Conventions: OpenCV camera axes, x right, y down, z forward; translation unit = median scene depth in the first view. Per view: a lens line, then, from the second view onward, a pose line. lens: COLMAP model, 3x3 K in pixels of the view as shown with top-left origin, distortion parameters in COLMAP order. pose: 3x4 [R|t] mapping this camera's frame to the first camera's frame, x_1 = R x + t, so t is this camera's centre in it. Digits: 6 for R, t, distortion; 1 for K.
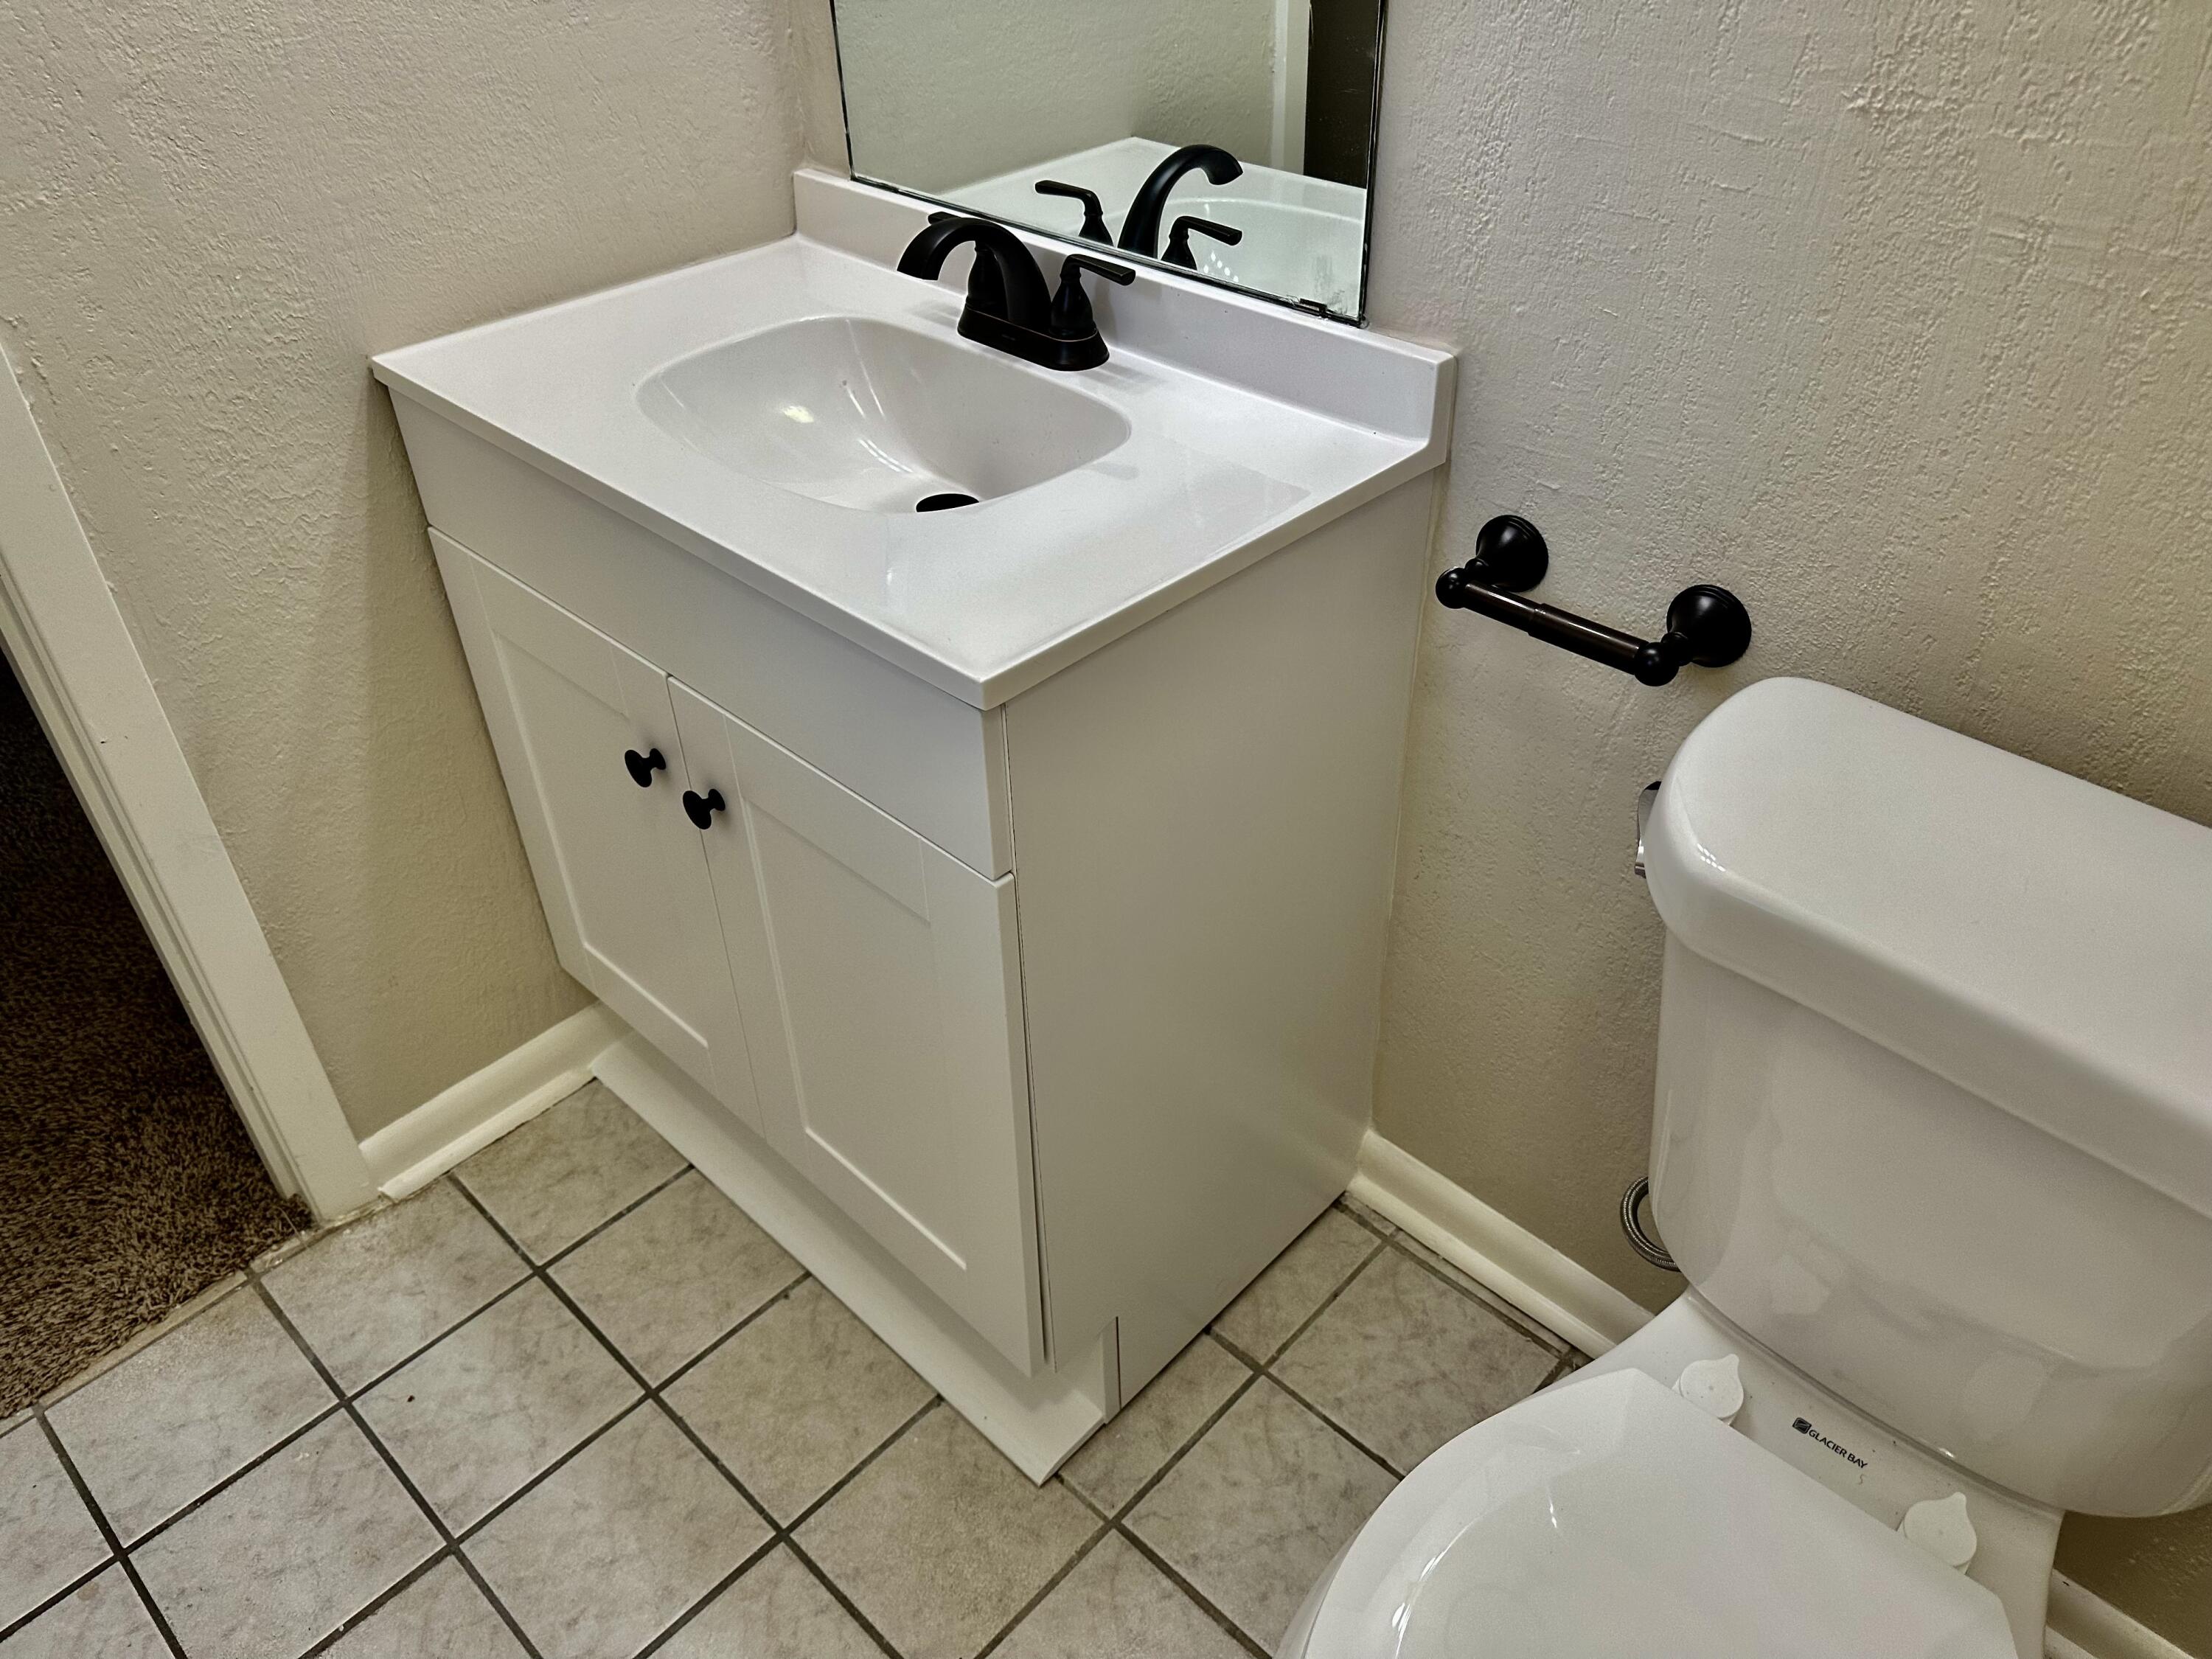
lens RADIAL K [[1574.9, 0, 1095.7], [0, 1574.9, 847.7], [0, 0, 1]] dist [-0.021350, -0.005159]
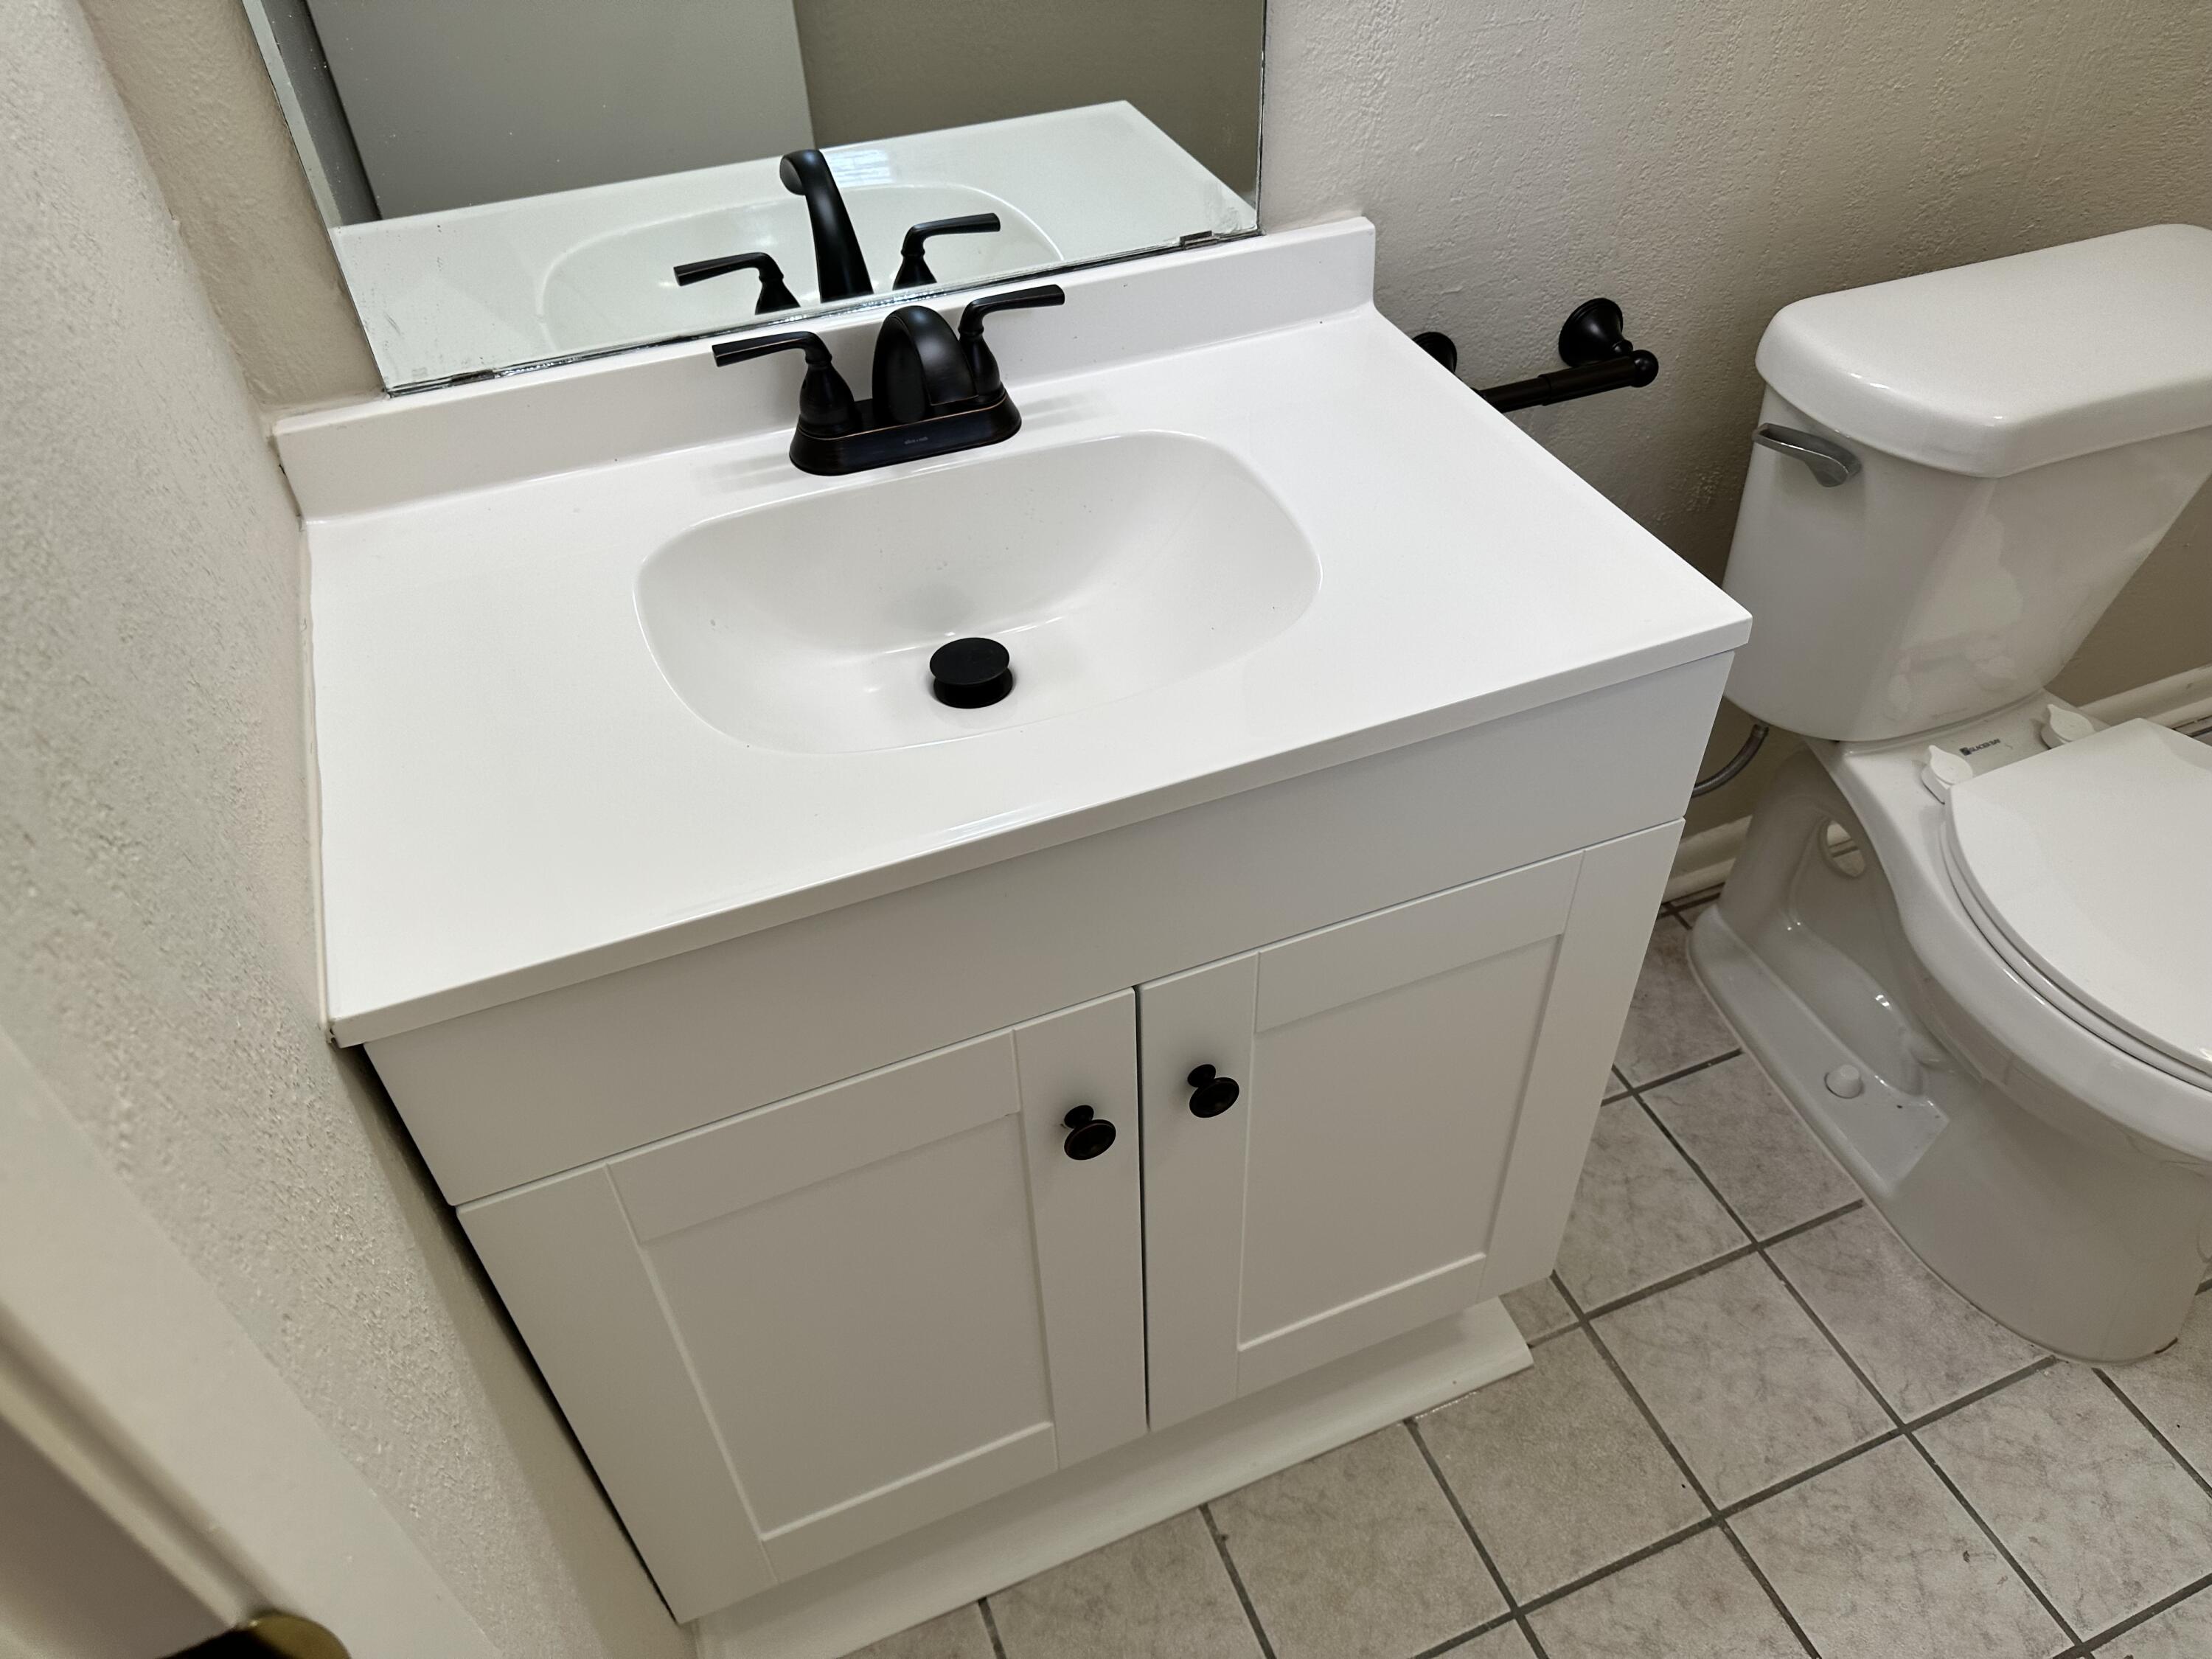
lens RADIAL K [[1574.9, 0, 1137.1], [0, 1574.9, 872.2], [0, 0, 1]] dist [-0.021350, -0.005159]
pose [[0.388937, -0.629194, 0.672936, -0.647156], [0.569713, 0.738298, 0.361031, -0.369149], [-0.723986, 0.242962, 0.645611, 0.445690]]
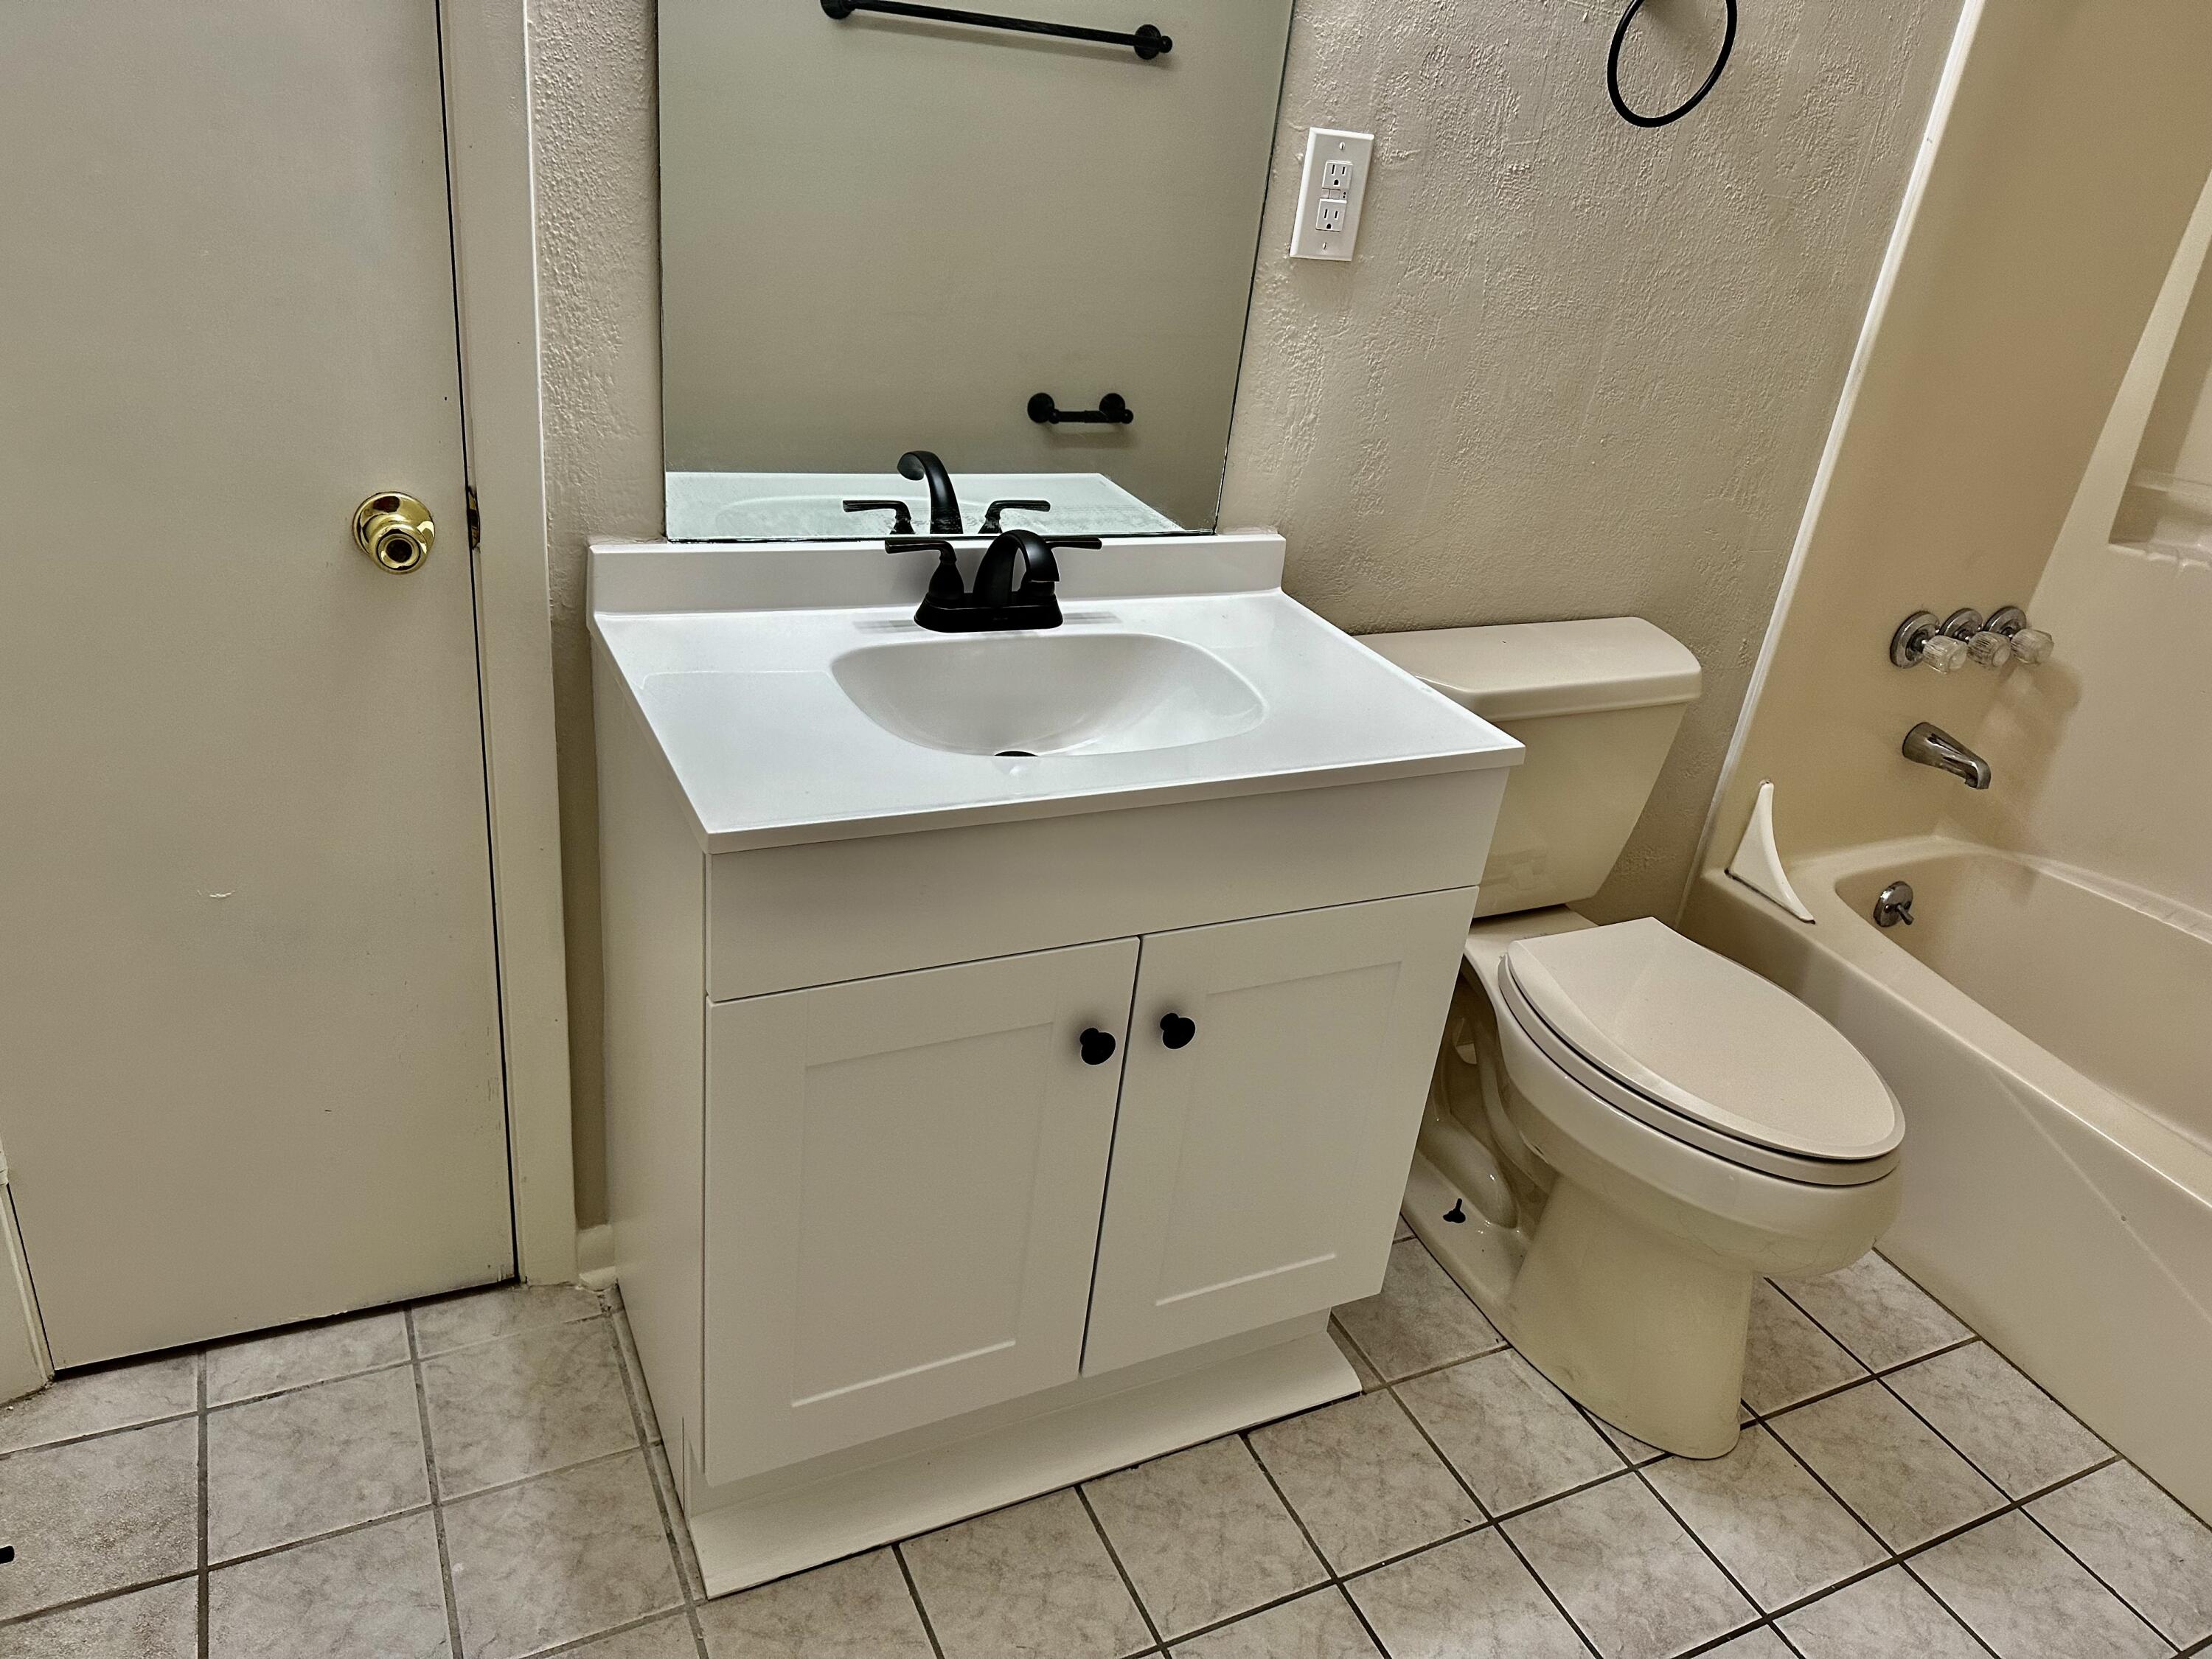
lens RADIAL K [[1574.9, 0, 1088.7], [0, 1574.9, 825.6], [0, 0, 1]] dist [-0.021350, -0.005159]
pose [[0.347523, -0.378304, 0.857971, -1.083928], [0.463717, 0.864616, 0.193404, -0.372743], [-0.814981, 0.330643, 0.475900, 0.399996]]
